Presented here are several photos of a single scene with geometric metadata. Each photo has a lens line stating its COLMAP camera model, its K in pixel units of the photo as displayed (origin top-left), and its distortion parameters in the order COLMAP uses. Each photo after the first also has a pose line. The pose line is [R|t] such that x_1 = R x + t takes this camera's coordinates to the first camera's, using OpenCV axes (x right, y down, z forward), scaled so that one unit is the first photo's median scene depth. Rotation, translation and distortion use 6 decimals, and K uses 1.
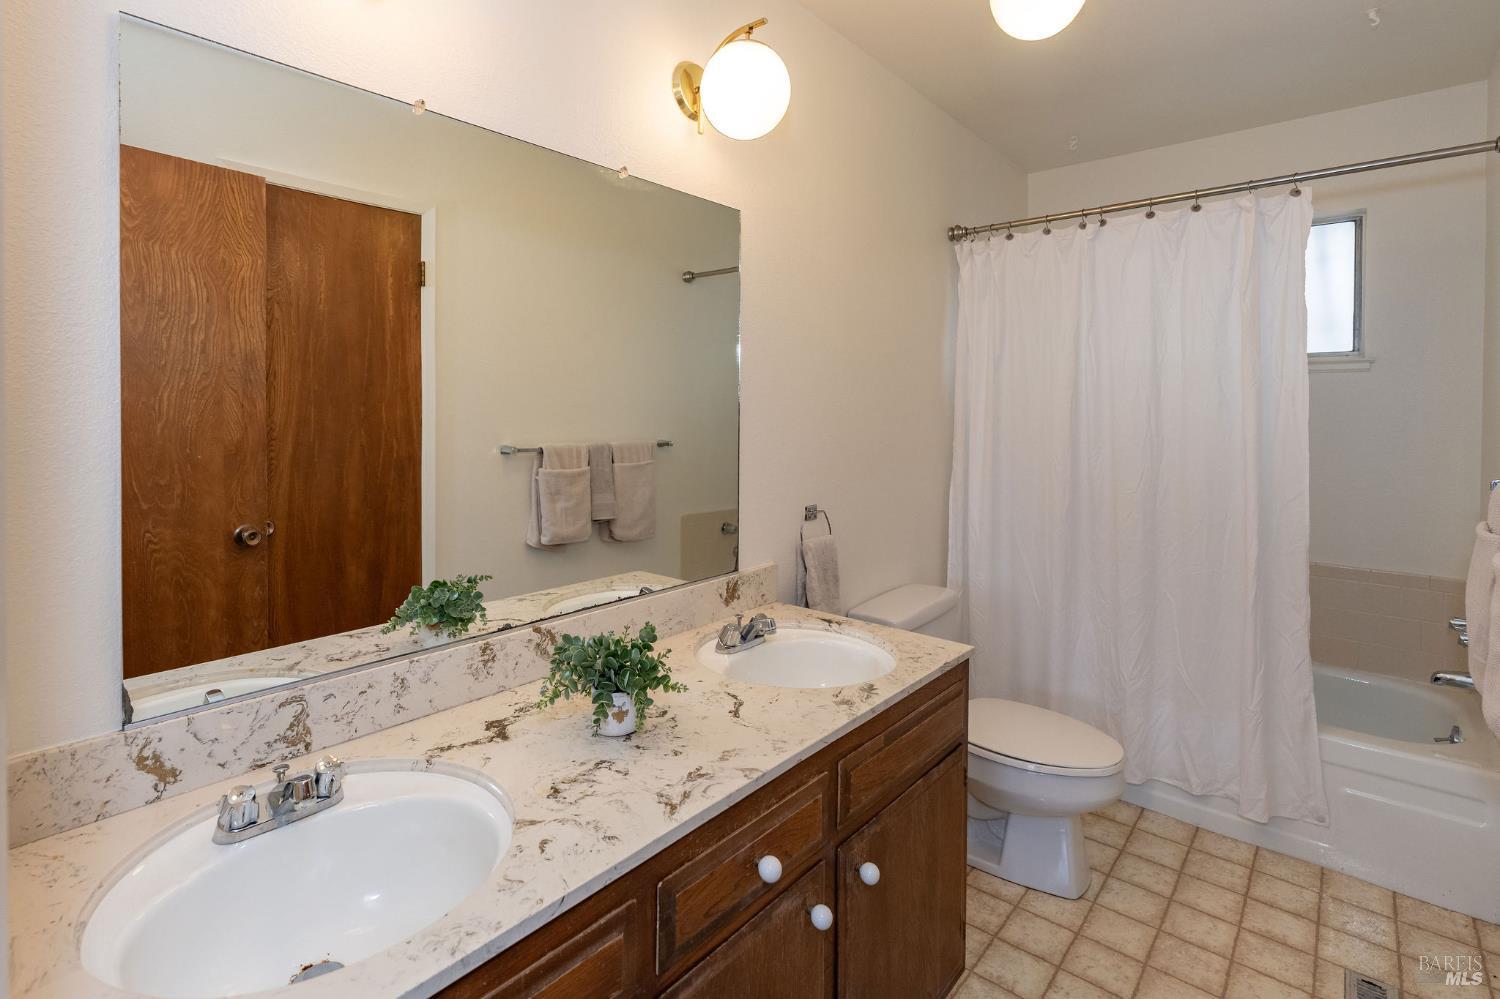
lens RADIAL K [[705.7, 0, 749.8], [0, 705.7, 426.8], [0, 0, 1]] dist [-0.001032, 0.000470]
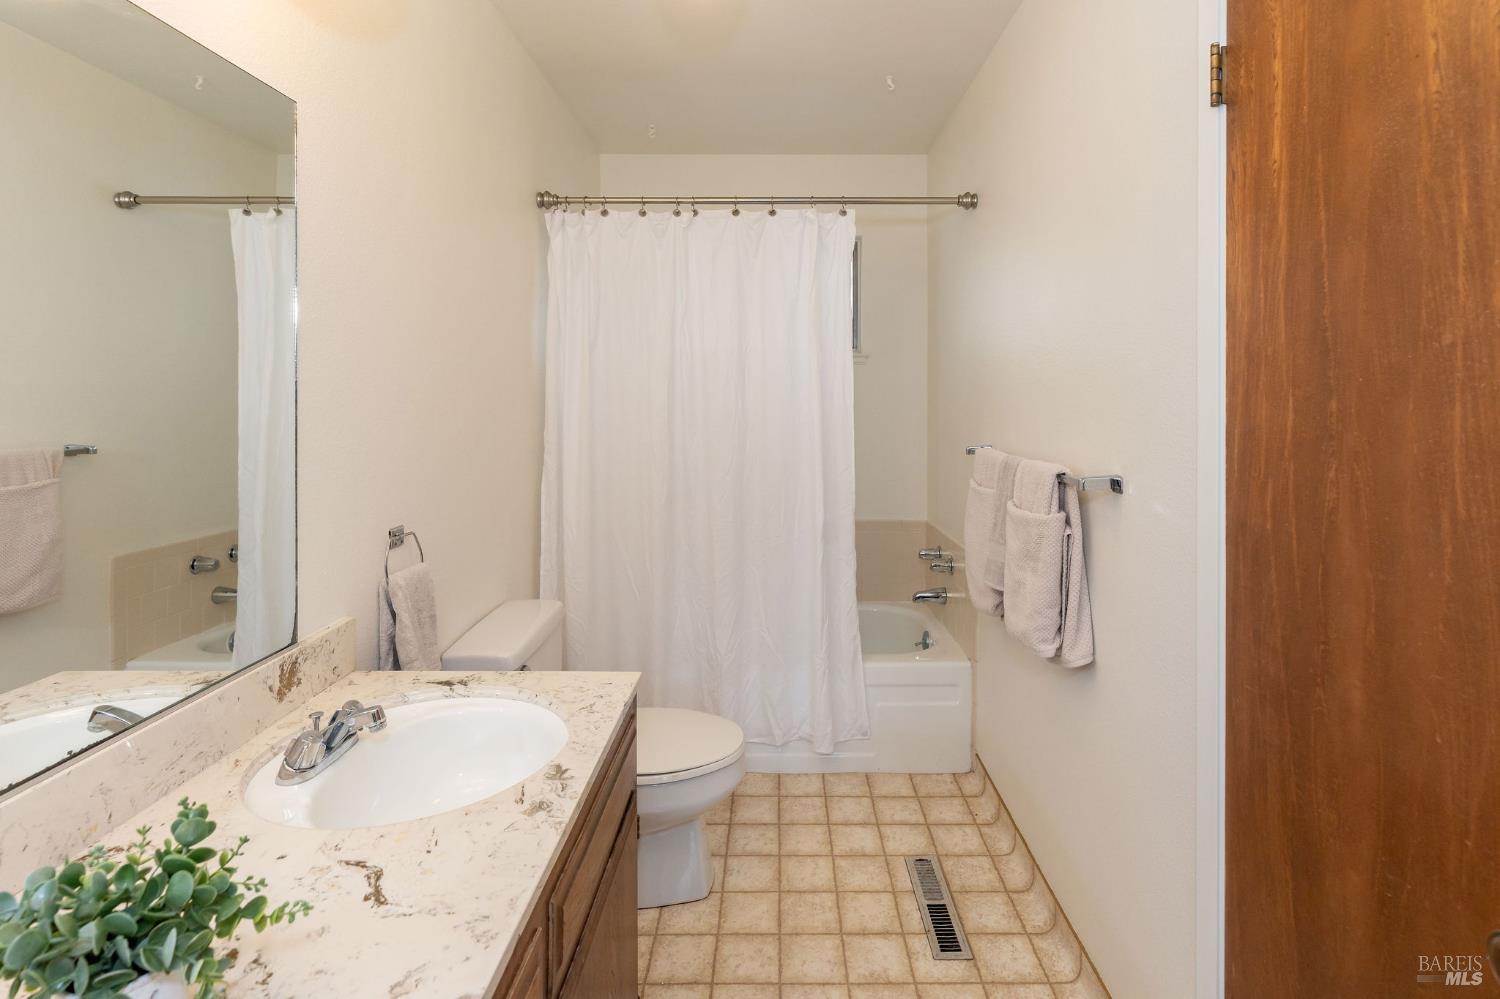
lens RADIAL K [[695.6, 0, 755.6], [0, 695.6, 401.4], [0, 0, 1]] dist [-0.004882, 0.000216]
pose [[0.765444, -0.010031, 0.643424, -0.098404], [0.018955, 0.999796, -0.006962, -0.009113], [-0.643223, 0.017525, 0.765478, 0.208048]]
